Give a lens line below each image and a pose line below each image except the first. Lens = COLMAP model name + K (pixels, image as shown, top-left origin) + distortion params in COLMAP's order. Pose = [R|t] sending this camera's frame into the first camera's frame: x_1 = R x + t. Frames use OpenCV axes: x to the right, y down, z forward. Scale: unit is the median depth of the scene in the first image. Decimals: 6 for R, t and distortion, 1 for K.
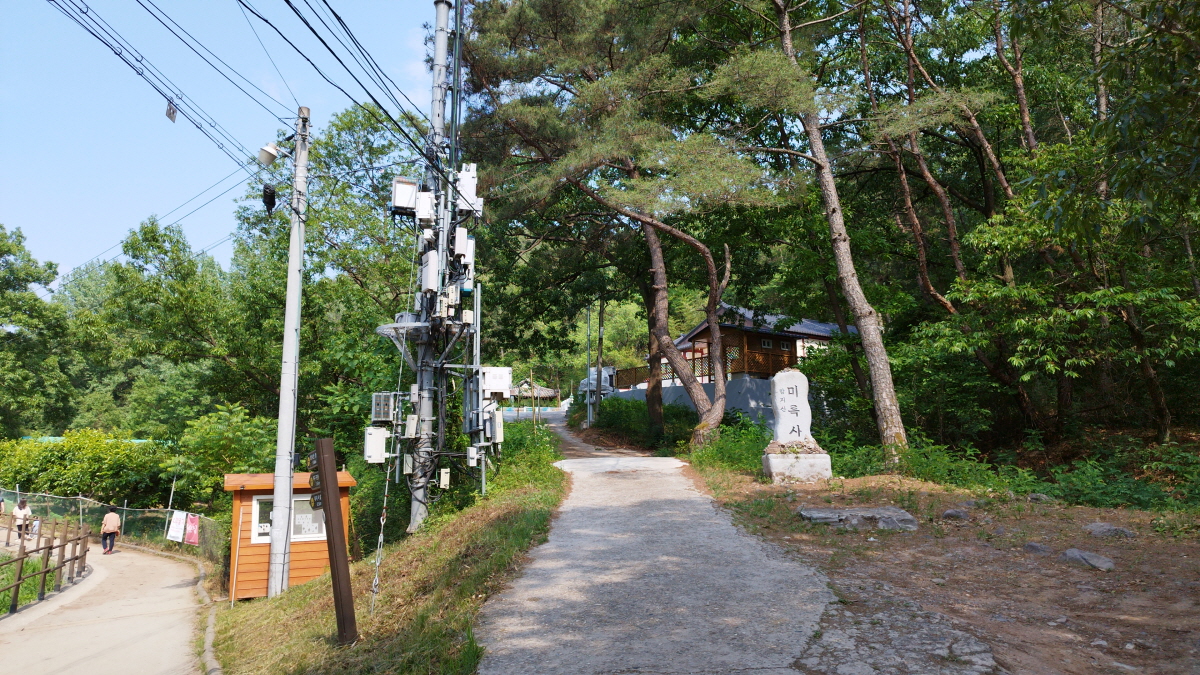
lens RADIAL K [[840.6, 0, 598.9], [0, 840.6, 331.6], [0, 0, 1]] dist [-0.004788, -0.004816]
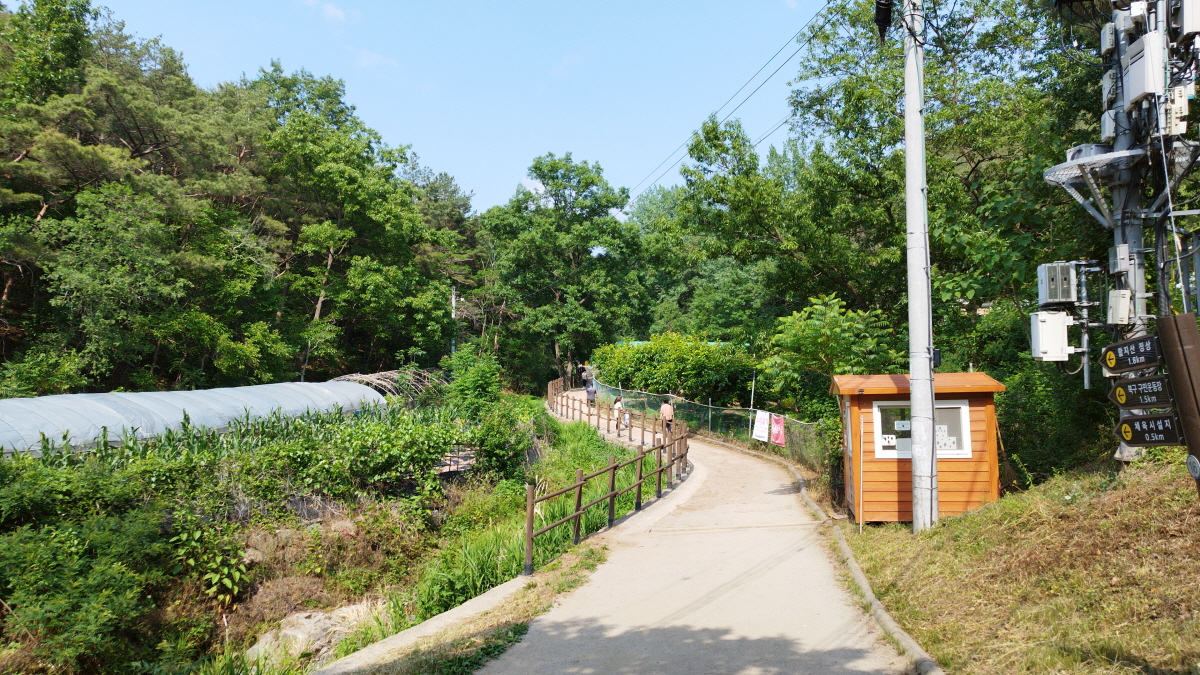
lens RADIAL K [[840.6, 0, 598.9], [0, 840.6, 331.6], [0, 0, 1]] dist [-0.004788, -0.004816]
pose [[0.815344, -0.027920, -0.578303, -0.075808], [0.096644, 0.991386, 0.088394, 0.013909], [0.570854, -0.127961, 0.811019, 0.091342]]
